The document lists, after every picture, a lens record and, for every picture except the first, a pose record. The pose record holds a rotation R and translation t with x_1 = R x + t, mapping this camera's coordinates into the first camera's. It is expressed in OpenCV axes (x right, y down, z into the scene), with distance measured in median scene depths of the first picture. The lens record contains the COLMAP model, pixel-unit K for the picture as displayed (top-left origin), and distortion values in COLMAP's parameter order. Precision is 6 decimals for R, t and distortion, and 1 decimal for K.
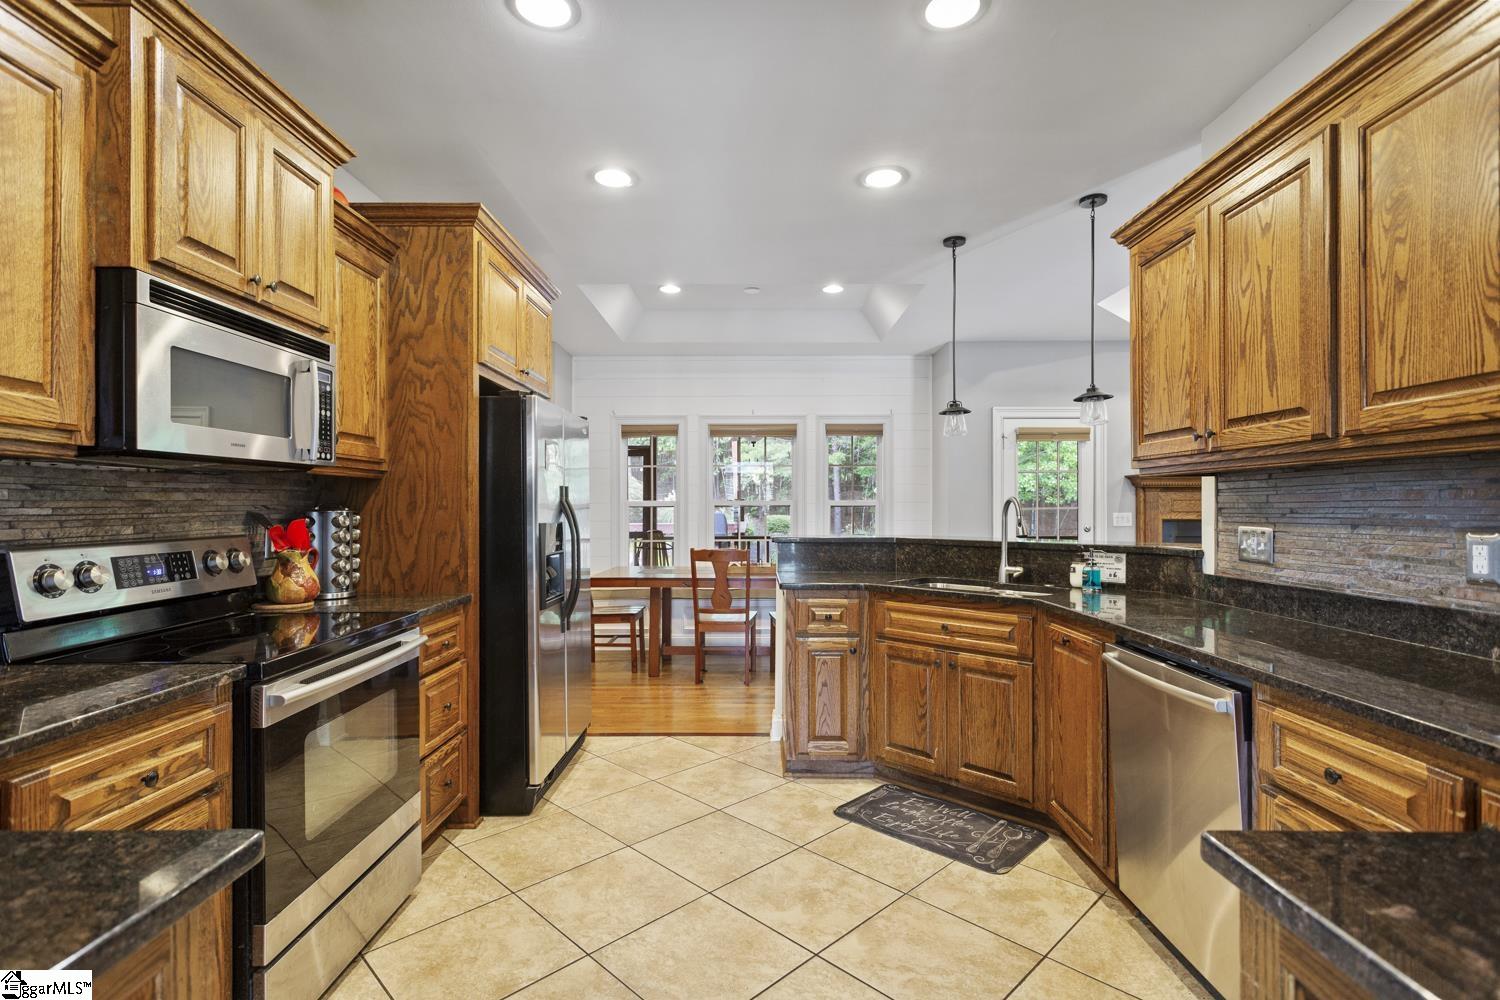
lens RADIAL K [[720.1, 0, 751.3], [0, 720.1, 501.5], [0, 0, 1]] dist [0.001621, -0.000011]
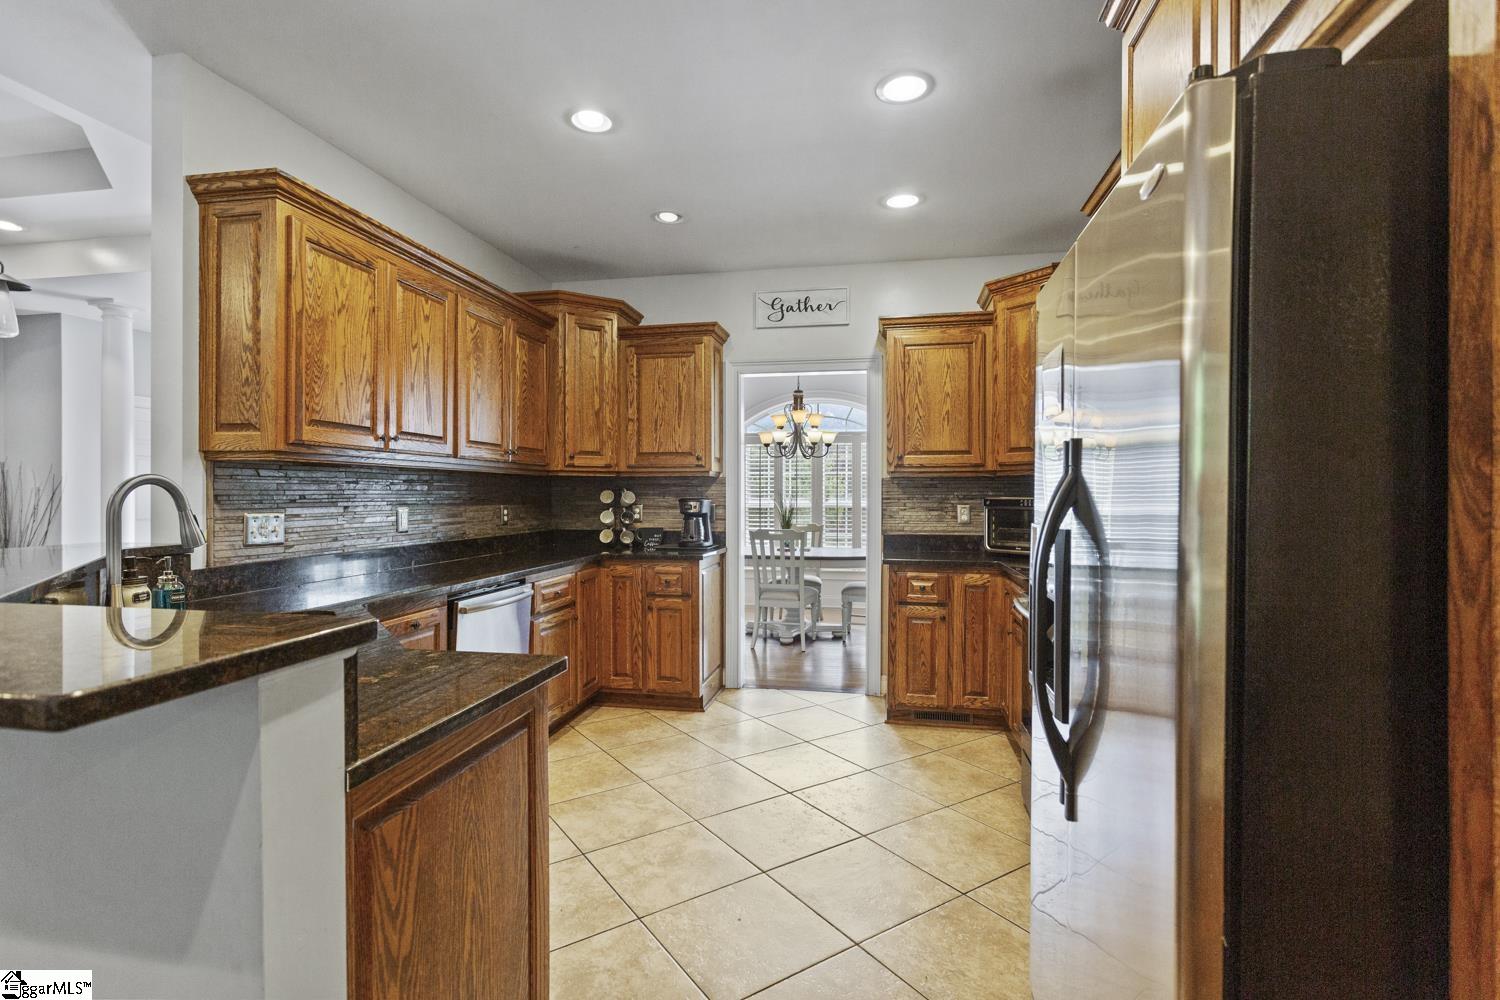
lens RADIAL K [[720.1, 0, 752.1], [0, 720.1, 501.5], [0, 0, 1]] dist [0.001621, -0.000011]
pose [[-0.981949, -0.000574, 0.189145, -0.230193], [-0.000334, 0.999999, 0.001302, 0.017304], [-0.189146, 0.001216, -0.981948, 1.968810]]
